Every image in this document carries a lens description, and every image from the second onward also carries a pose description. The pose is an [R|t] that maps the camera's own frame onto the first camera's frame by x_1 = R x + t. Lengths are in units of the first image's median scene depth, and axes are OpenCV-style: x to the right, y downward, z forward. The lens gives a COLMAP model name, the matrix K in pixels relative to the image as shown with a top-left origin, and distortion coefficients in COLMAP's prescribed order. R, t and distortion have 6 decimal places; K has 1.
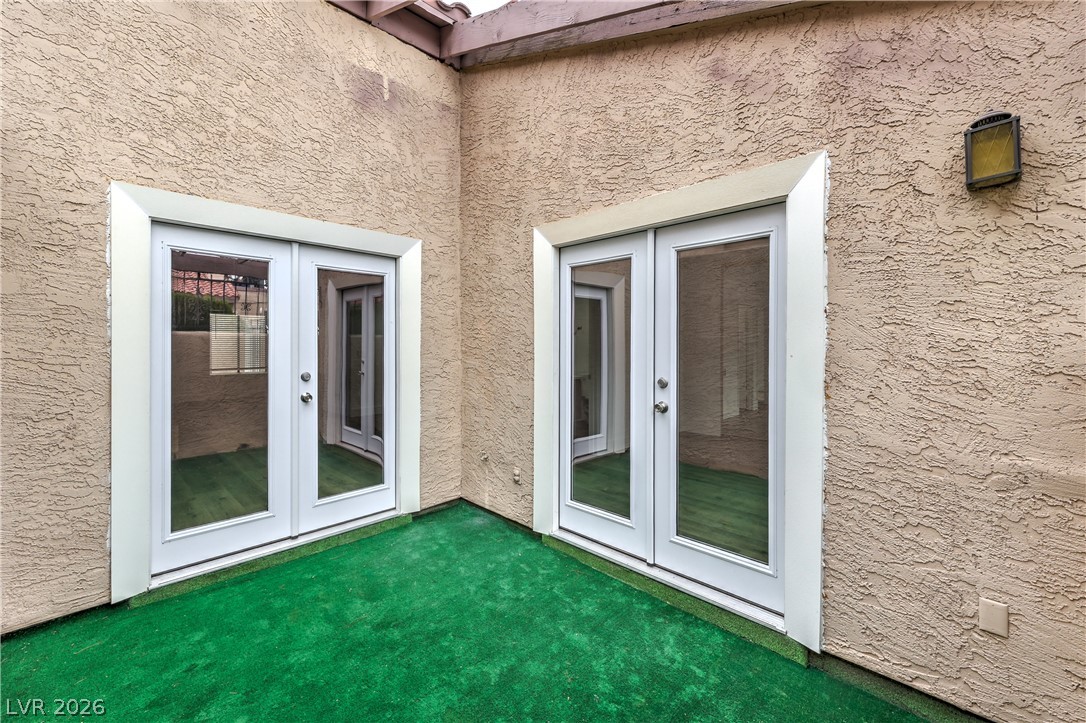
lens RADIAL K [[425.9, 0, 543.7], [0, 425.9, 343.7], [0, 0, 1]] dist [-0.000224, -0.000028]
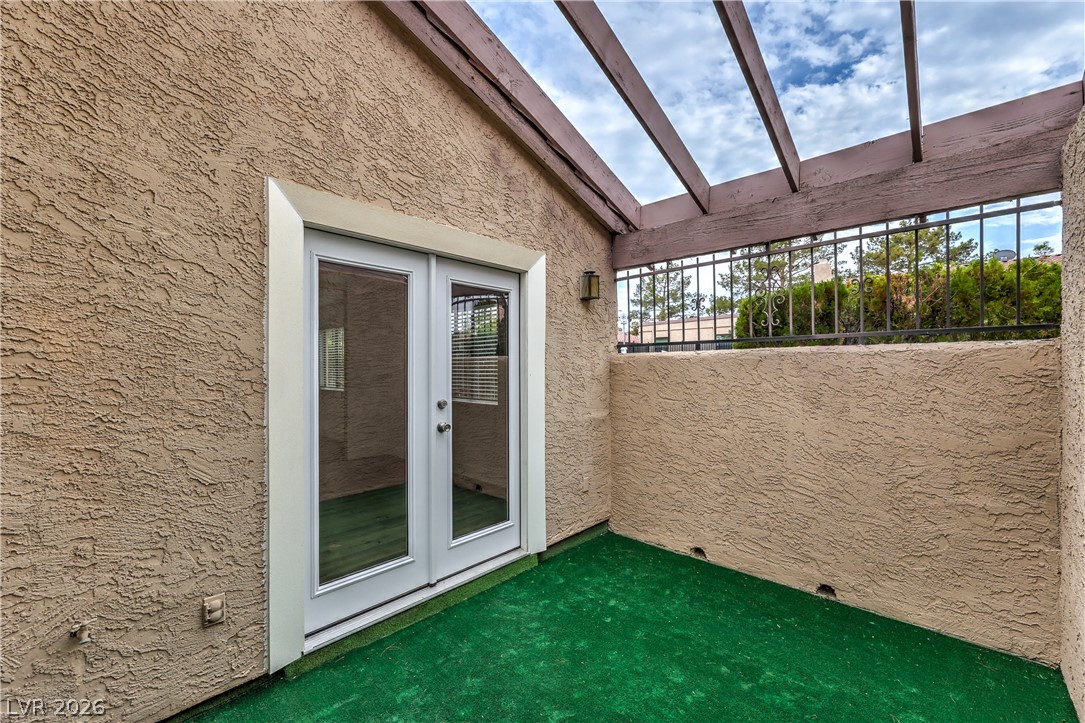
lens RADIAL K [[437.7, 0, 534.2], [0, 437.7, 362.1], [0, 0, 1]] dist [0.002093, 0.000090]
pose [[0.002773, 0.007730, 0.999966, -0.777320], [-0.003805, 0.999963, -0.007719, -0.004380], [-0.999989, -0.003784, 0.002802, 0.738964]]
